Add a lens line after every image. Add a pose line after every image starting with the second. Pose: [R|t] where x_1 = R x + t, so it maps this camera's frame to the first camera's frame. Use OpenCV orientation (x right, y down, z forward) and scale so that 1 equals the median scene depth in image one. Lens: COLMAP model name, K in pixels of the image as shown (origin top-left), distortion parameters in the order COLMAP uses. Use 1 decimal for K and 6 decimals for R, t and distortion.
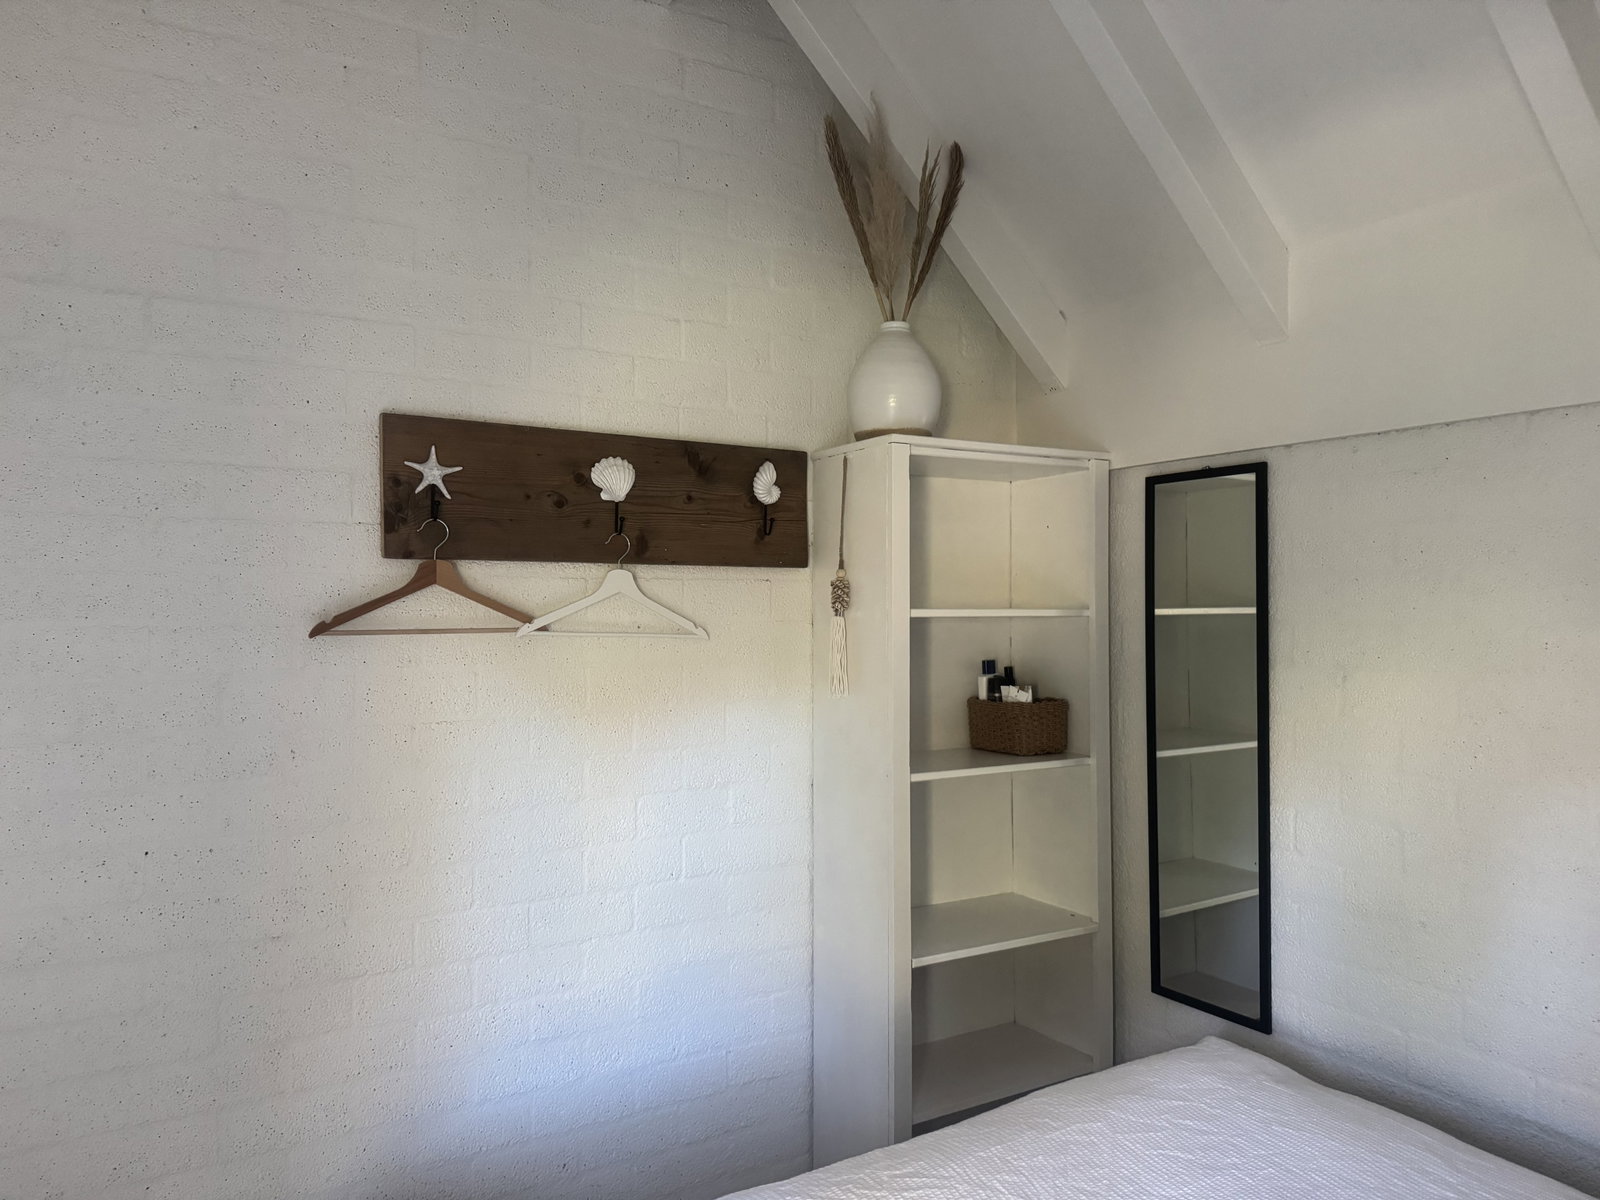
lens RADIAL K [[1123.7, 0, 800.0], [0, 1123.7, 600.0], [0, 0, 1]] dist [0.104076, -0.143243]
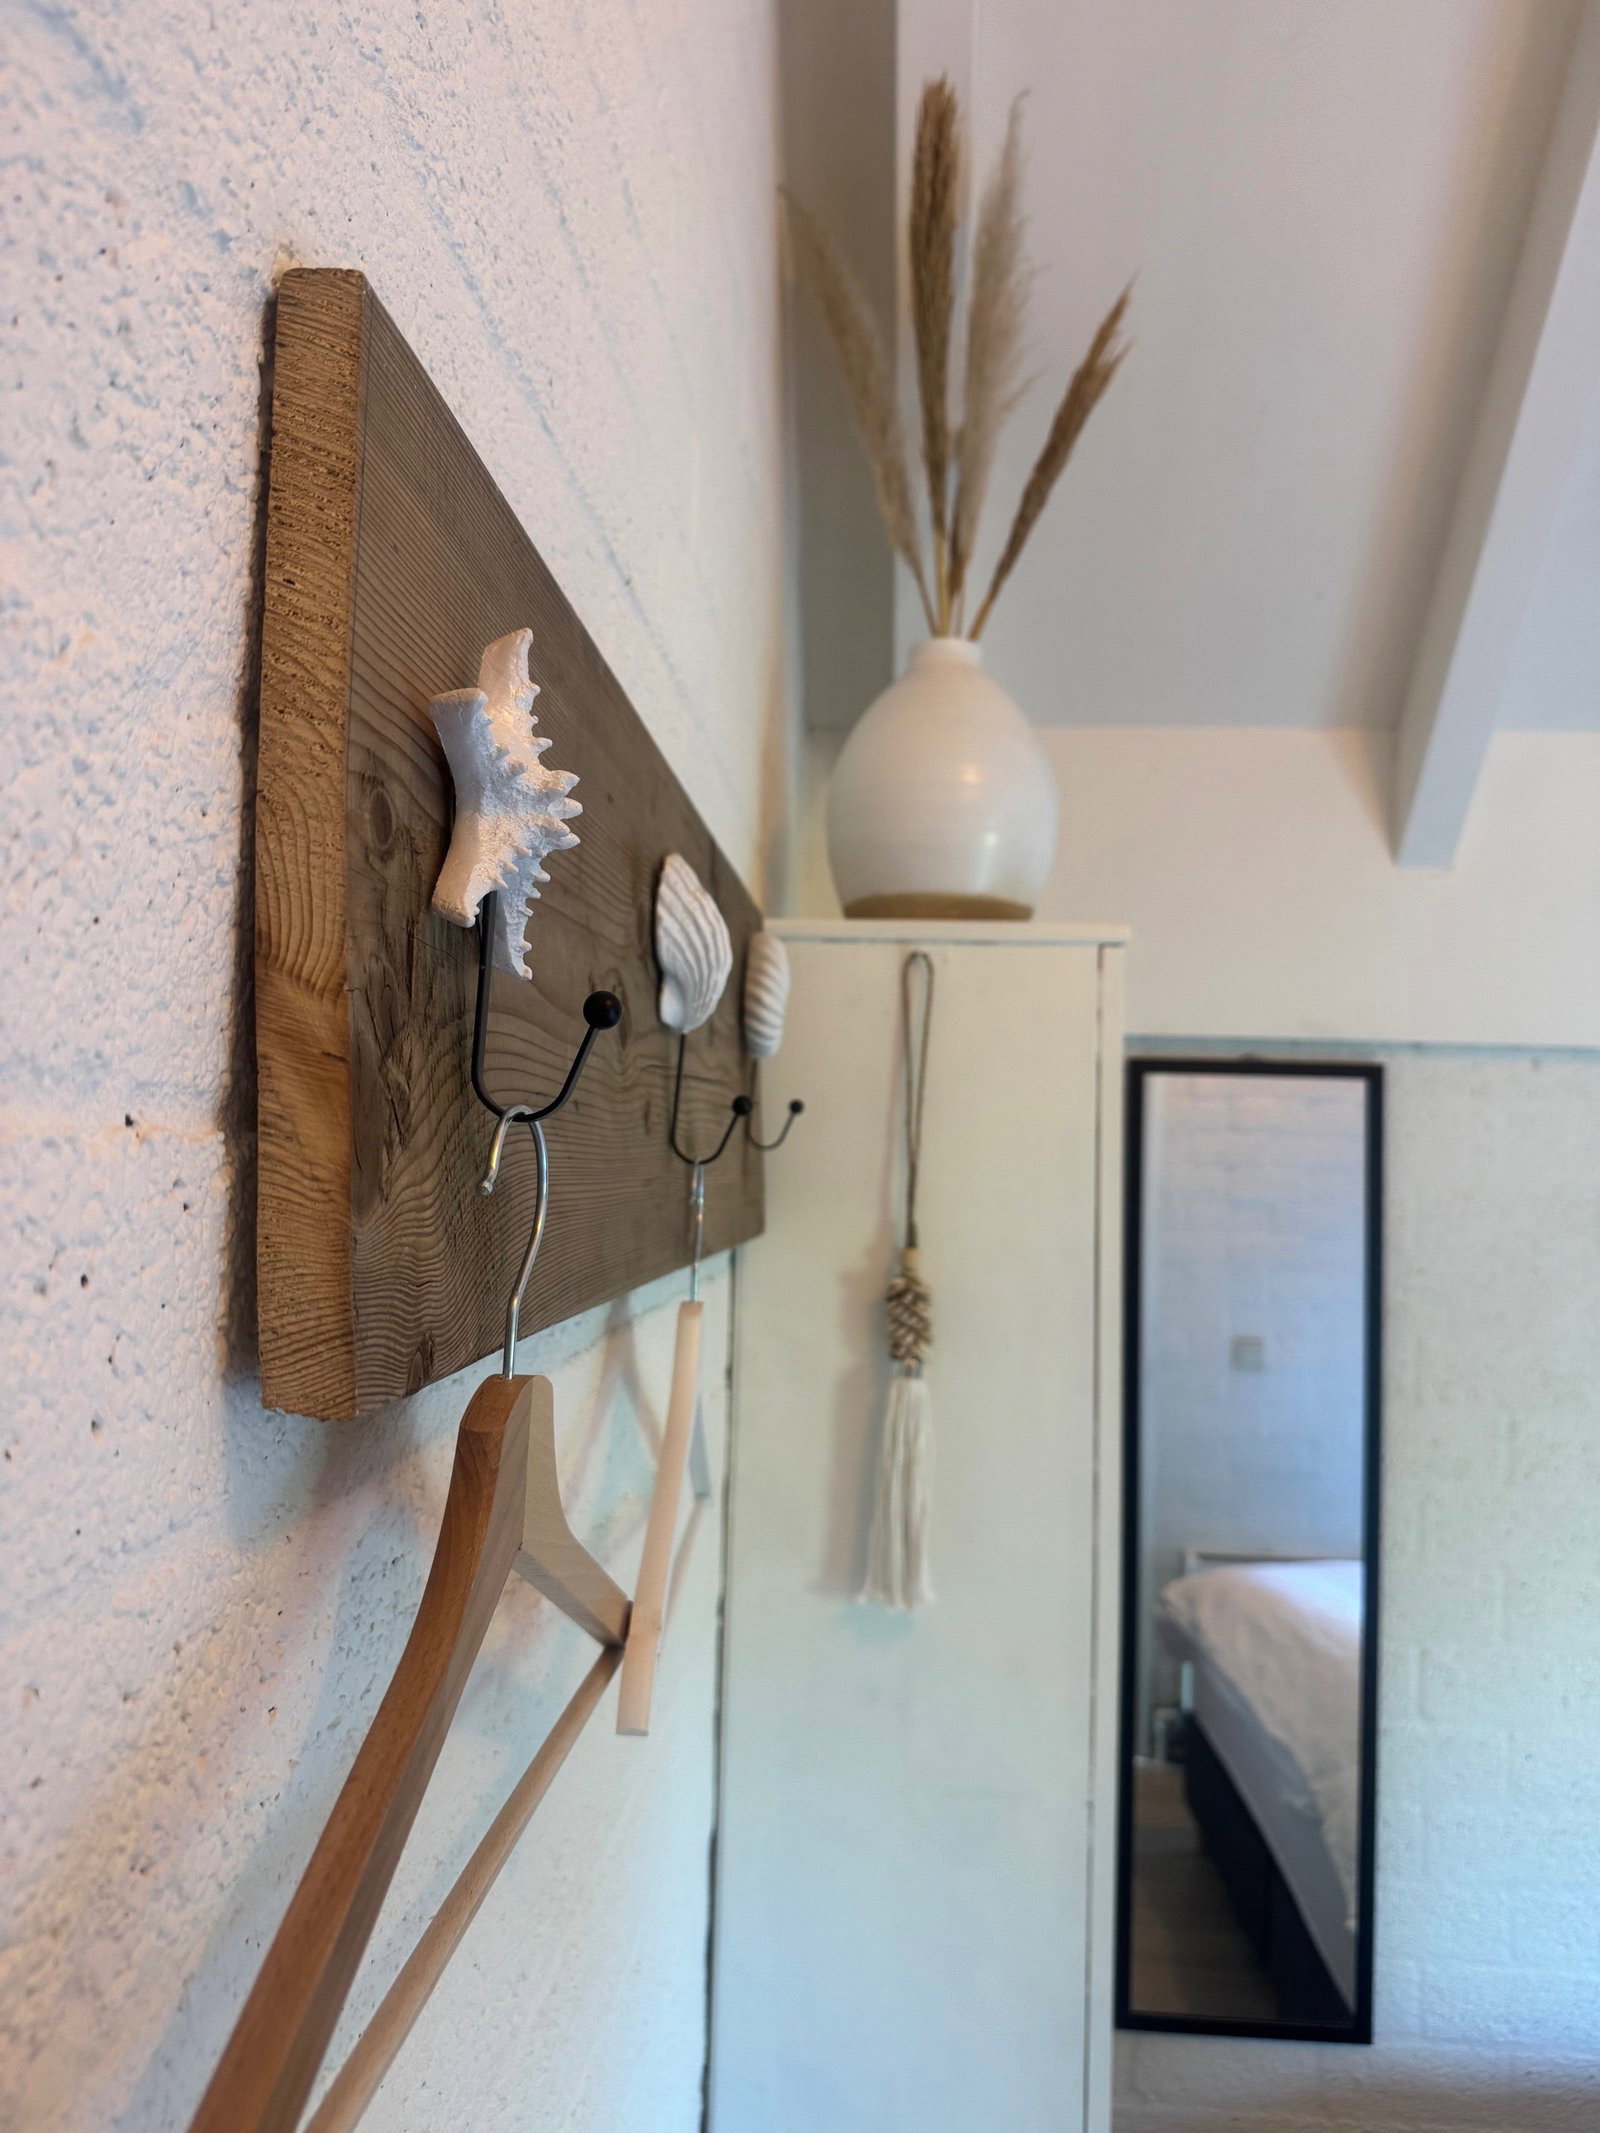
lens RADIAL K [[1498.1, 0, 800.0], [0, 1498.1, 1066.5], [0, 0, 1]] dist [0.104076, -0.143243]
pose [[0.576261, 0.070544, 0.814215, -0.426215], [-0.039926, 0.997508, -0.058167, -0.061204], [-0.816290, 0.001011, 0.577642, 0.782408]]
